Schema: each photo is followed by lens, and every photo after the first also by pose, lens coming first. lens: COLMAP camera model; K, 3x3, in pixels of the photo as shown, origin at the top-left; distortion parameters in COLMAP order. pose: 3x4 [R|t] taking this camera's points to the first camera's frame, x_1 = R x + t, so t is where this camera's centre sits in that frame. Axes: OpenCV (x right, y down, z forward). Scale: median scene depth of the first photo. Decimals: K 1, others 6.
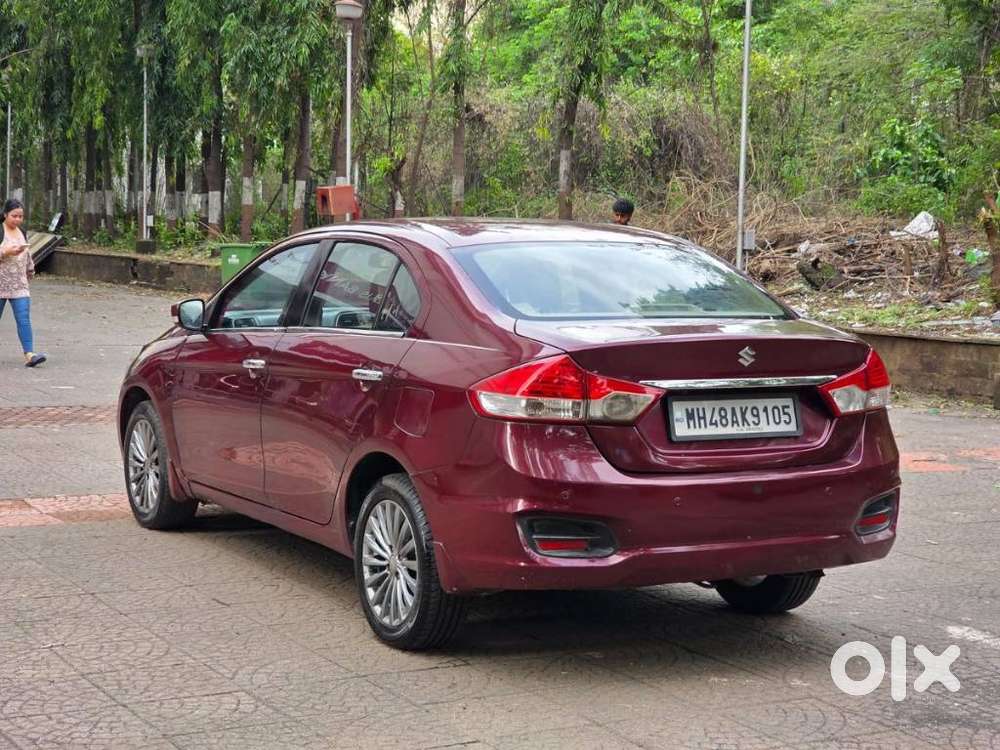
lens RADIAL K [[1966.0, 0, 517.2], [0, 1966.0, 374.5], [0, 0, 1]] dist [0.007005, 0.184190]
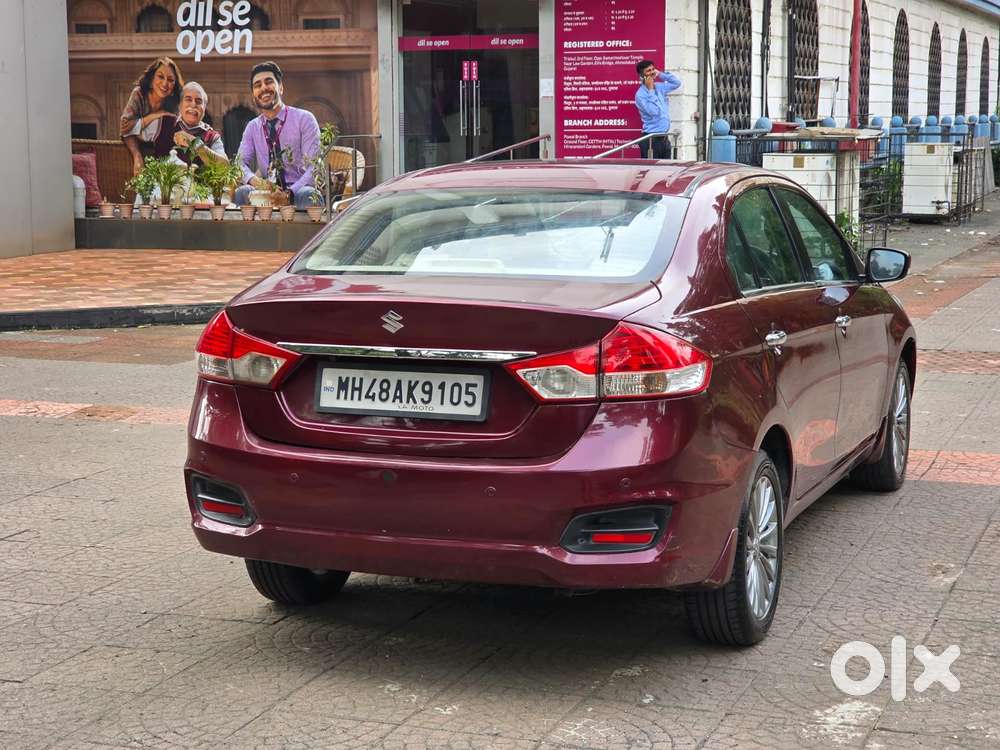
lens RADIAL K [[1992.5, 0, 500.0], [0, 1992.5, 375.0], [0, 0, 1]] dist [0.018343, 0.104552]
pose [[0.615159, 0.074535, -0.784872, 0.824650], [-0.044663, 0.997217, 0.059695, -0.040032], [0.787137, -0.001667, 0.616776, 0.489844]]
